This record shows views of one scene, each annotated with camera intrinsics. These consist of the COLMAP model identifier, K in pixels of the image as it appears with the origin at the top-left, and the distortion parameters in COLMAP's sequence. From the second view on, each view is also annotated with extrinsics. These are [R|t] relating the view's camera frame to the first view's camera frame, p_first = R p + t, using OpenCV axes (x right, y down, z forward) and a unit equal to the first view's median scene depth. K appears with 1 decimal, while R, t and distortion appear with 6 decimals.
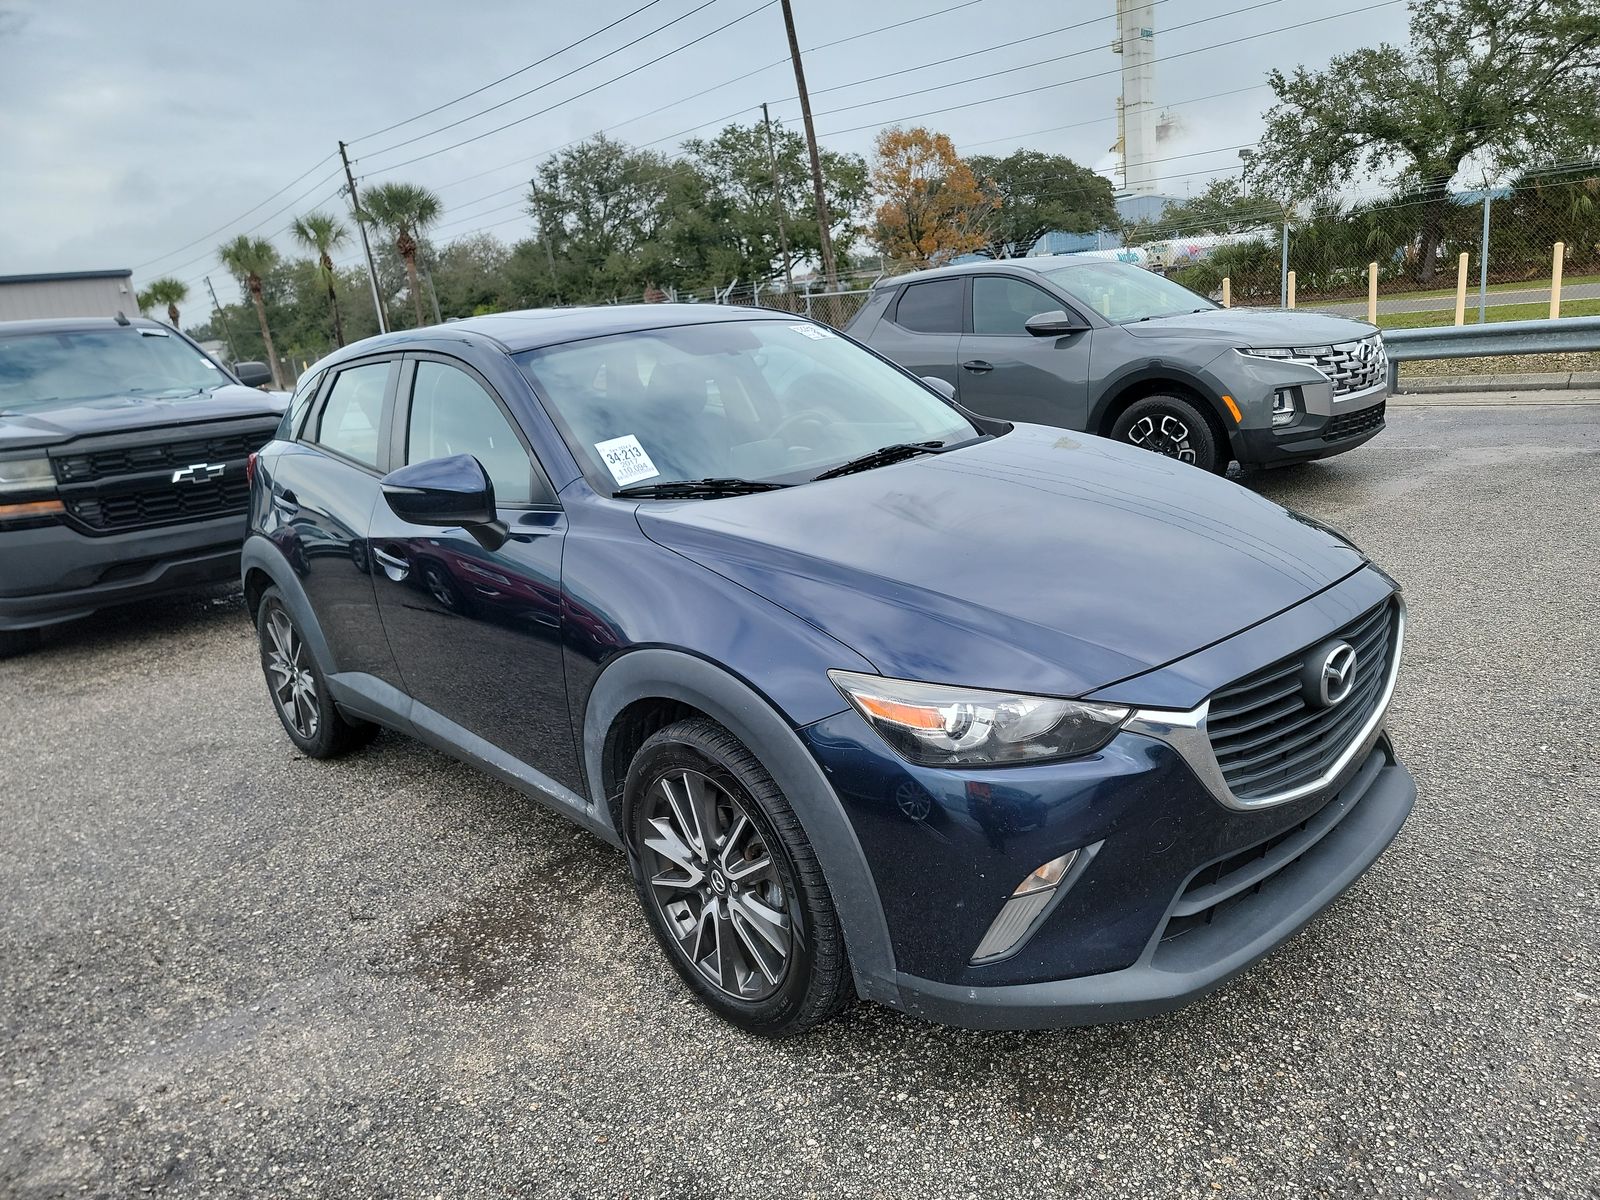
lens RADIAL K [[1223.2, 0, 822.5], [0, 1223.2, 602.9], [0, 0, 1]] dist [0.085855, -0.078282]
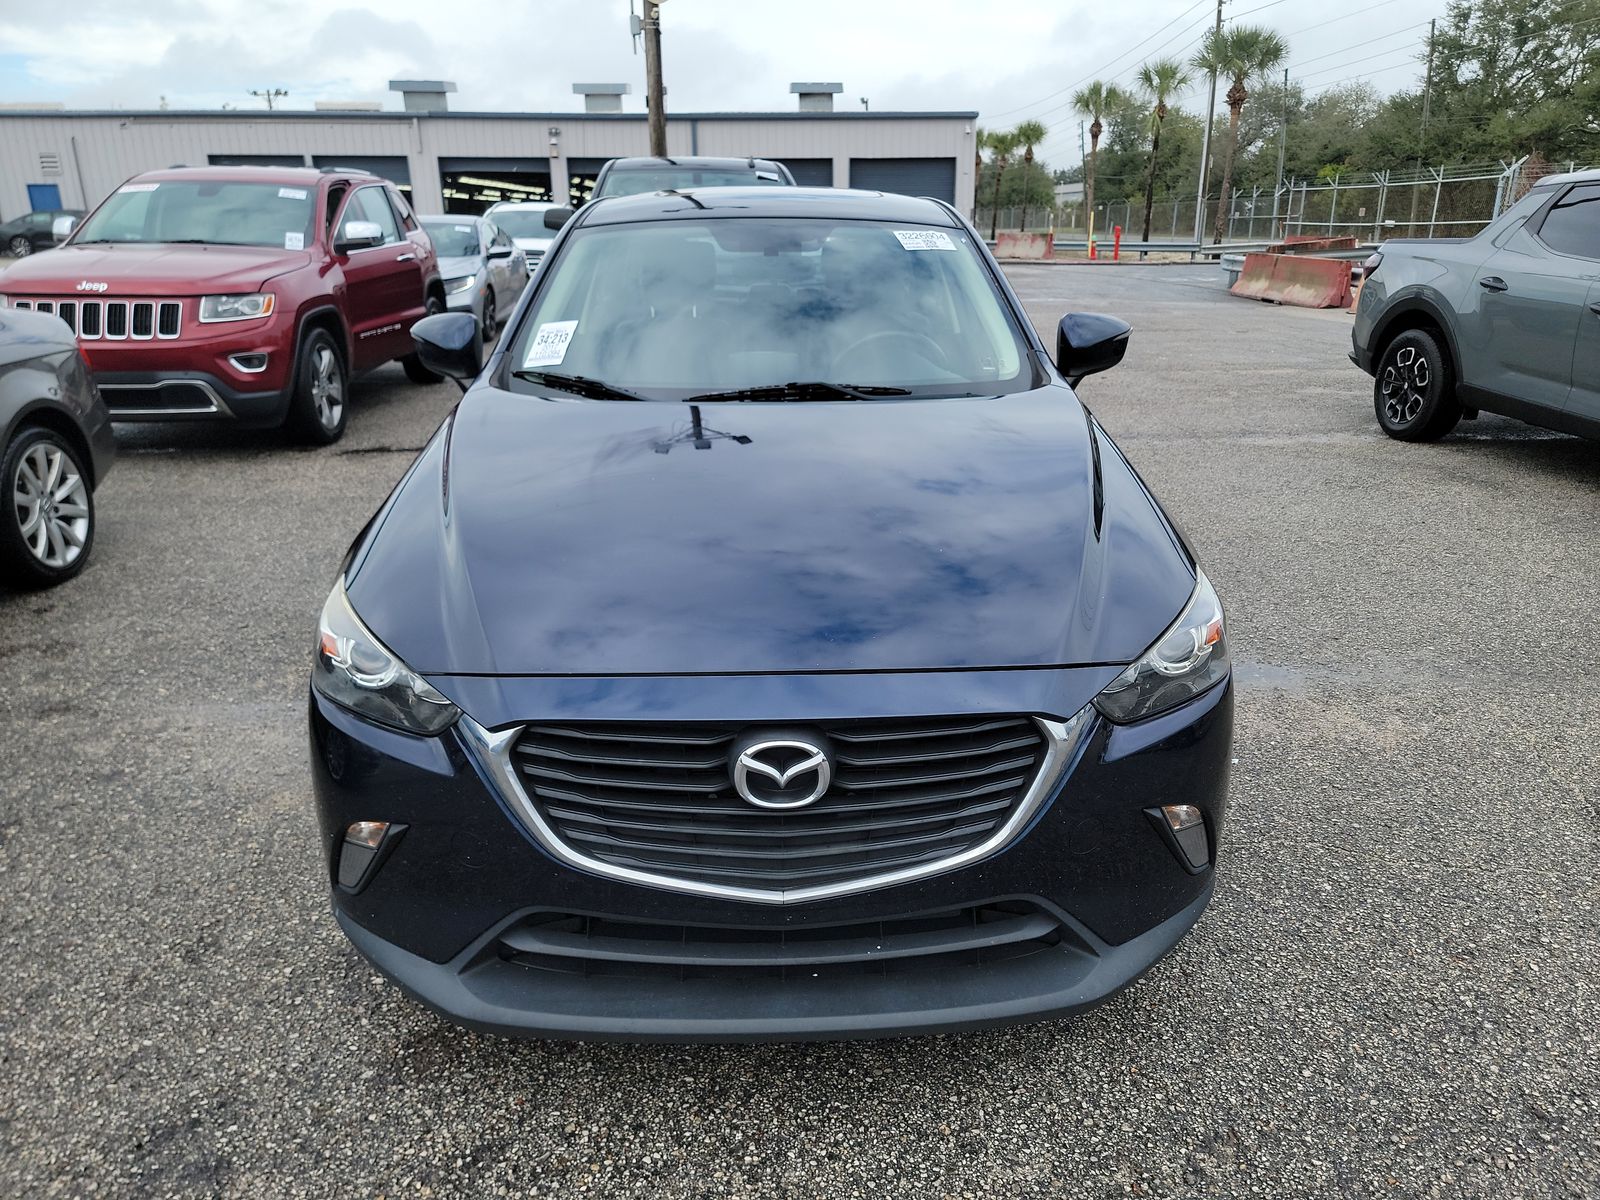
lens RADIAL K [[1223.2, 0, 822.5], [0, 1223.2, 602.9], [0, 0, 1]] dist [0.085855, -0.078282]
pose [[0.719880, 0.302695, -0.624619, 0.140543], [-0.229182, 0.953087, 0.197738, -0.032245], [0.655171, 0.000804, 0.755480, 0.069599]]
